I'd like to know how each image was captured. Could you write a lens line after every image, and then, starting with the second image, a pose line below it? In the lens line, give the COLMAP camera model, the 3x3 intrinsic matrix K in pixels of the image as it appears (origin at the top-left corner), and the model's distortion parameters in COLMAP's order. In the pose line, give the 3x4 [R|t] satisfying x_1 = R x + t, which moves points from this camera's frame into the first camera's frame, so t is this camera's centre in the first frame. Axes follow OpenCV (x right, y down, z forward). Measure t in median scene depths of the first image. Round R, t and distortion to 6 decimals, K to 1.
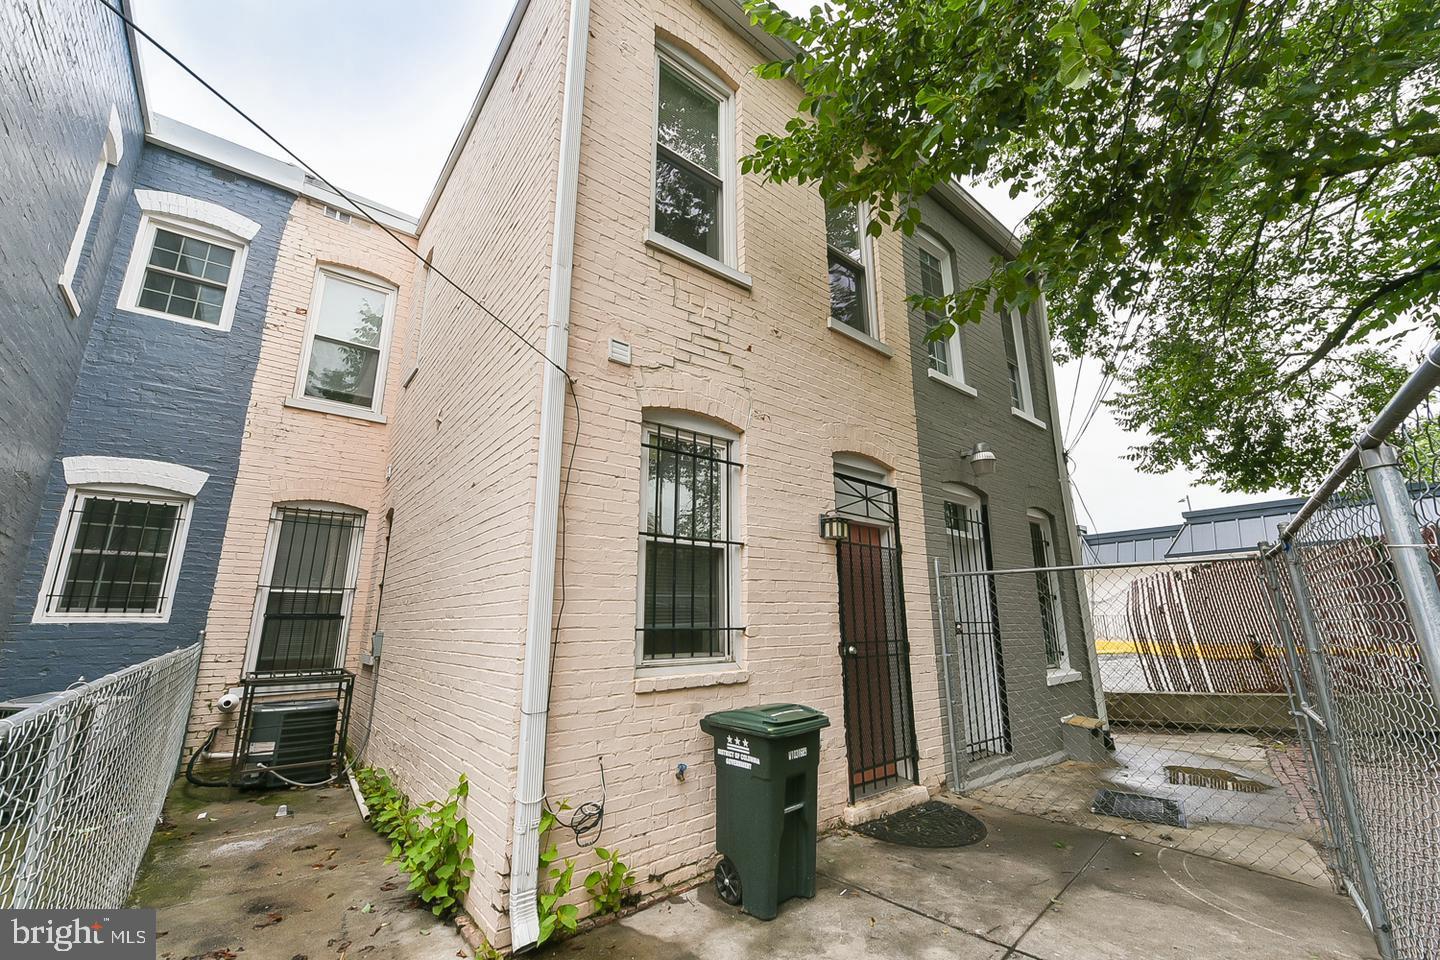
lens RADIAL K [[579.5, 0, 731.2], [0, 579.5, 481.5], [0, 0, 1]] dist [-0.002516, -0.001809]
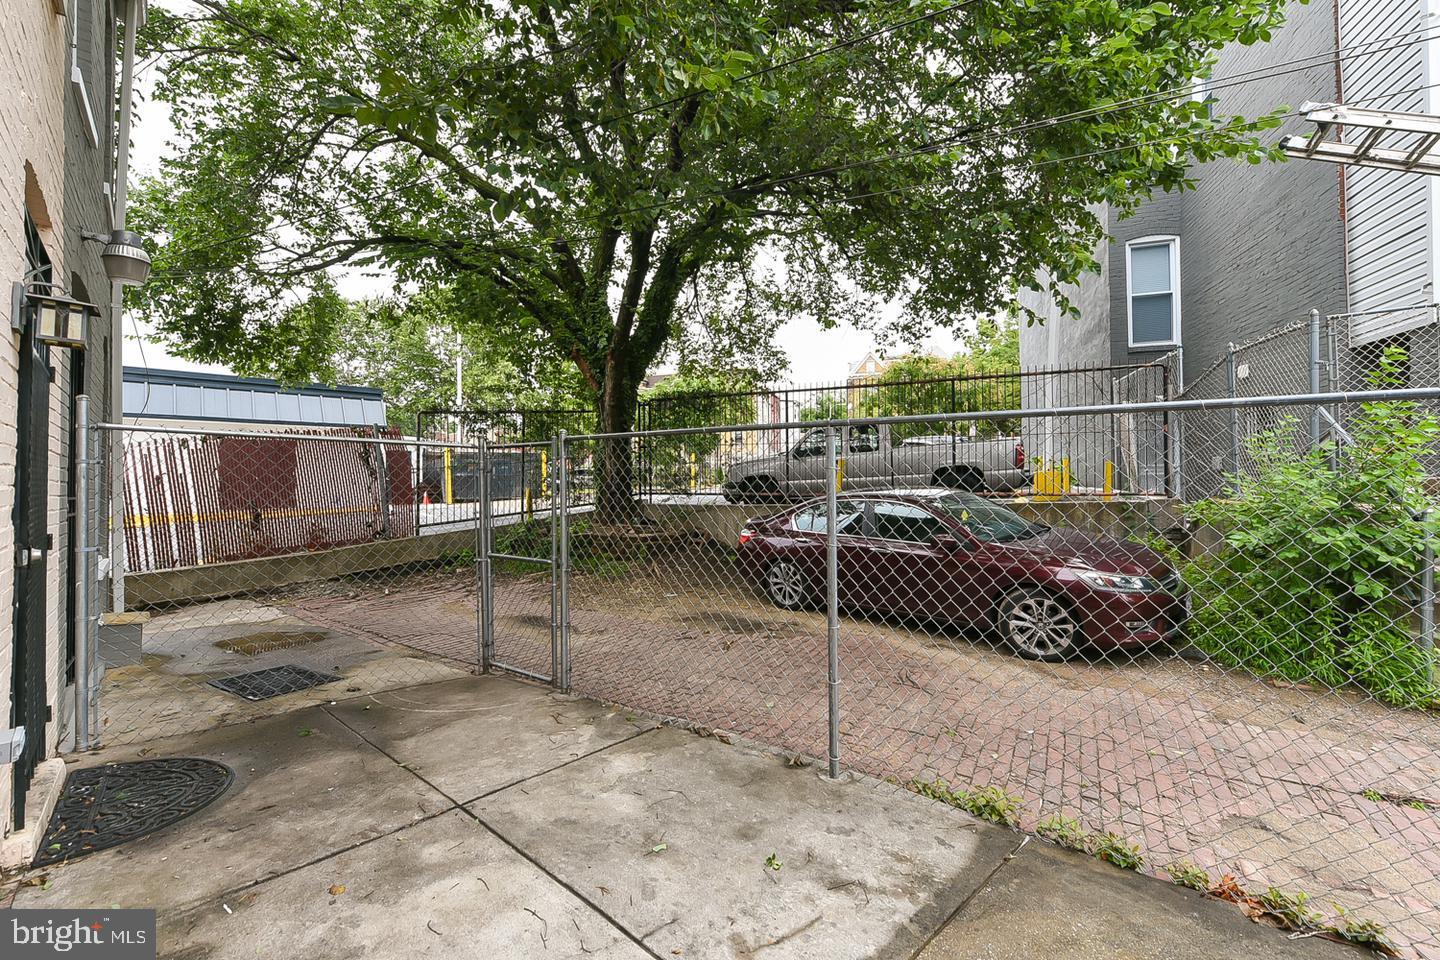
lens RADIAL K [[579.5, 0, 729.9], [0, 579.5, 480.5], [0, 0, 1]] dist [-0.002516, -0.001809]
pose [[-0.067550, 0.013652, 0.997623, -0.199294], [-0.233566, 0.971905, -0.029115, 0.051605], [-0.969992, -0.234978, -0.062463, 0.243270]]
